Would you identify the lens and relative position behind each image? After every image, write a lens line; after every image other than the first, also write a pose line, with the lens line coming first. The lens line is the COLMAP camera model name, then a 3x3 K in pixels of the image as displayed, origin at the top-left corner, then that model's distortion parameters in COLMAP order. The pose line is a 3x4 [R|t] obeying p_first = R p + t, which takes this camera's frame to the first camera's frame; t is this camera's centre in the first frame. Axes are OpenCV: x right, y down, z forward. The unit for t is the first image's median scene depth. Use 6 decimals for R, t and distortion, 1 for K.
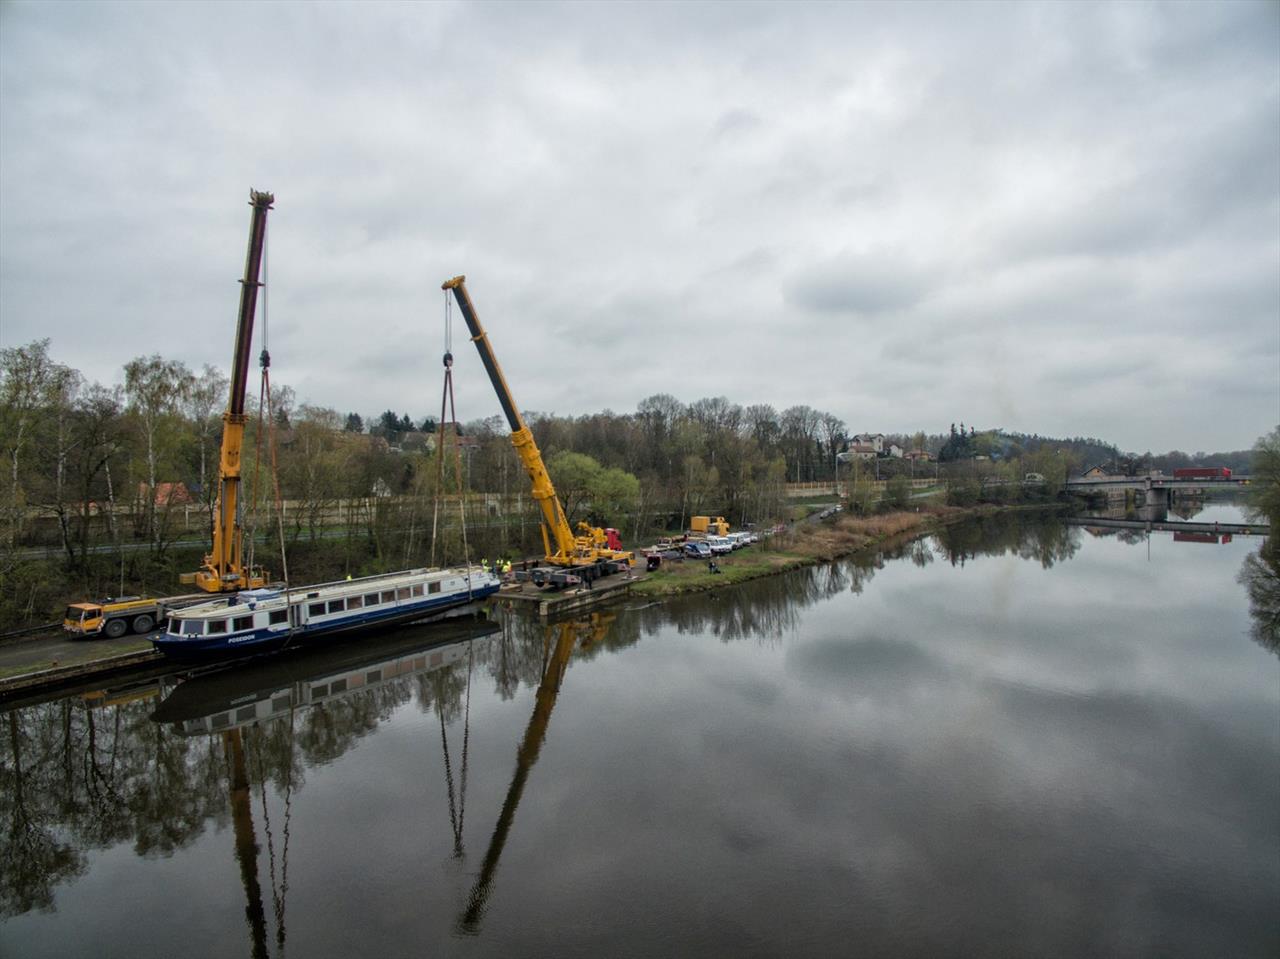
lens RADIAL K [[749.8, 0, 640.0], [0, 749.8, 479.5], [0, 0, 1]] dist [-0.124175, 0.091123]
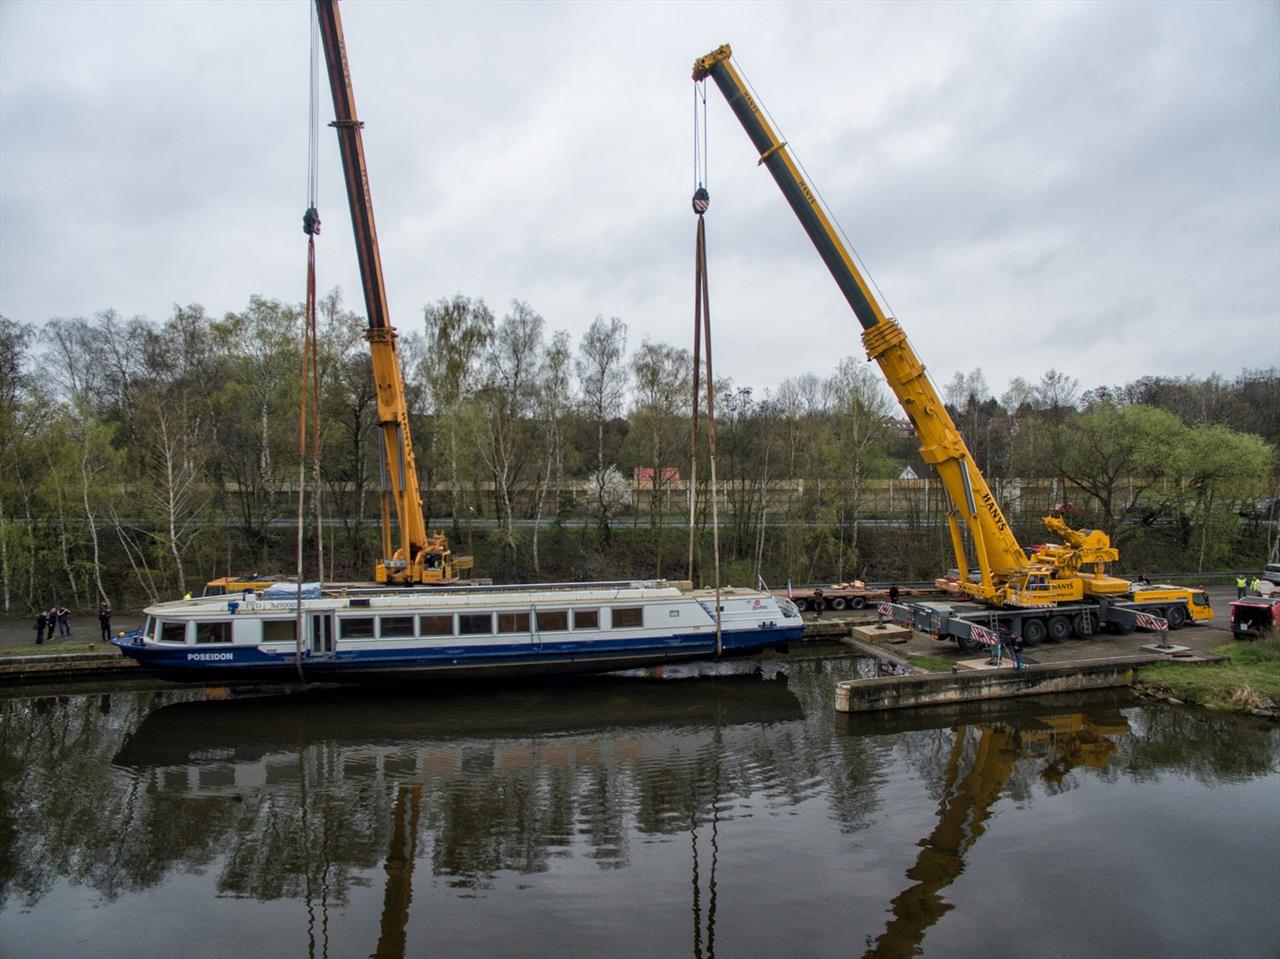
lens RADIAL K [[749.8, 0, 640.0], [0, 749.8, 479.5], [0, 0, 1]] dist [-0.124175, 0.091123]
pose [[0.668106, 0.002167, -0.744063, 0.113092], [-0.009301, 0.999942, -0.005439, 0.046216], [0.744008, 0.010554, 0.668088, 0.595974]]
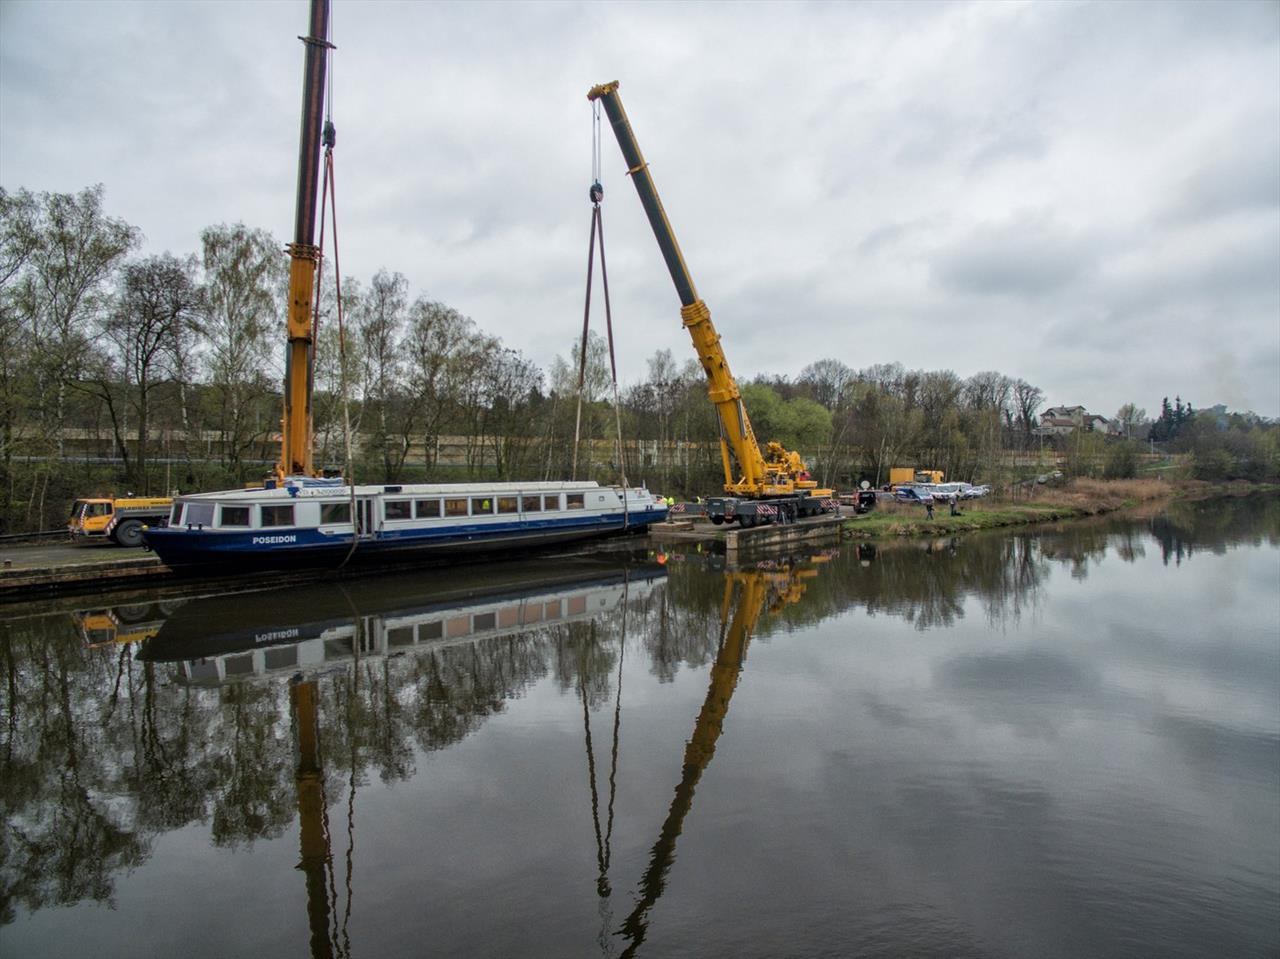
lens RADIAL K [[749.8, 0, 640.0], [0, 749.8, 479.5], [0, 0, 1]] dist [-0.124175, 0.091123]
pose [[0.981534, 0.002434, -0.191270, -0.078460], [-0.002845, 0.999994, -0.001872, 0.116084], [0.191265, 0.002382, 0.981536, 0.301210]]
